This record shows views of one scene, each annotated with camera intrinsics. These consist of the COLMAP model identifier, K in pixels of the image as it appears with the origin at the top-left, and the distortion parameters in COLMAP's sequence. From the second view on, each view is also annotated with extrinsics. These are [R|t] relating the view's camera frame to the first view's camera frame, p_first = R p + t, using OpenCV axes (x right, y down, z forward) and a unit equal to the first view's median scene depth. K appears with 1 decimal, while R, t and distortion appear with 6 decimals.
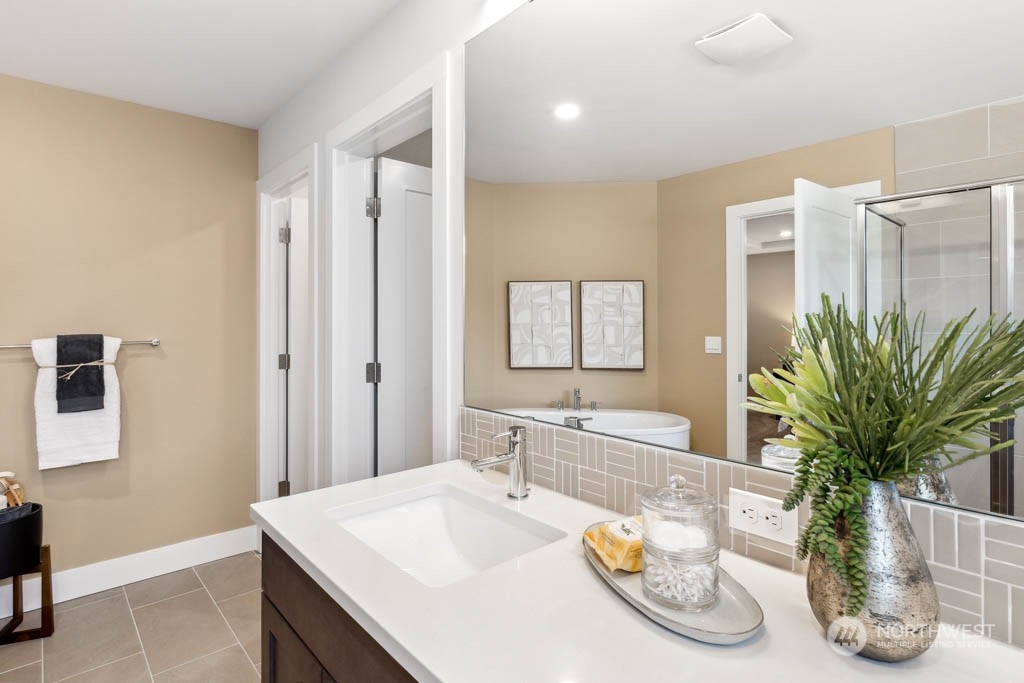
lens RADIAL K [[538.5, 0, 512.0], [0, 538.5, 332.6], [0, 0, 1]] dist [0.000347, 0.000071]
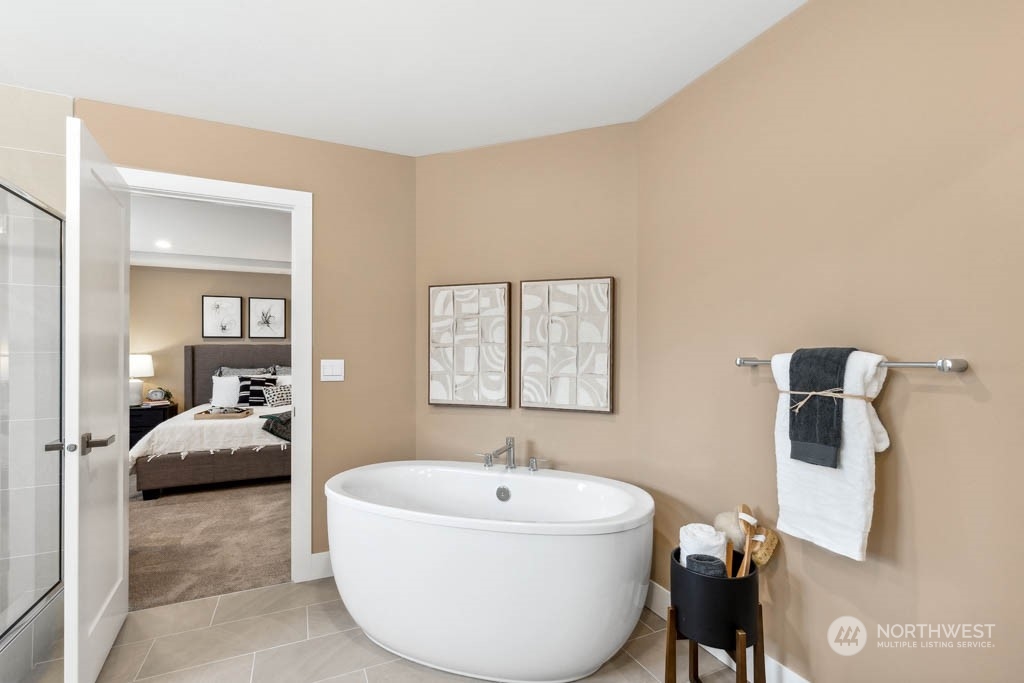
lens RADIAL K [[472.1, 0, 511.9], [0, 472.1, 346.0], [0, 0, 1]] dist [-0.000245, -0.000044]
pose [[-0.286857, -0.002834, -0.957969, -0.141542], [-0.014174, 0.999899, 0.001287, 0.006177], [0.957869, 0.013948, -0.286868, 0.816463]]
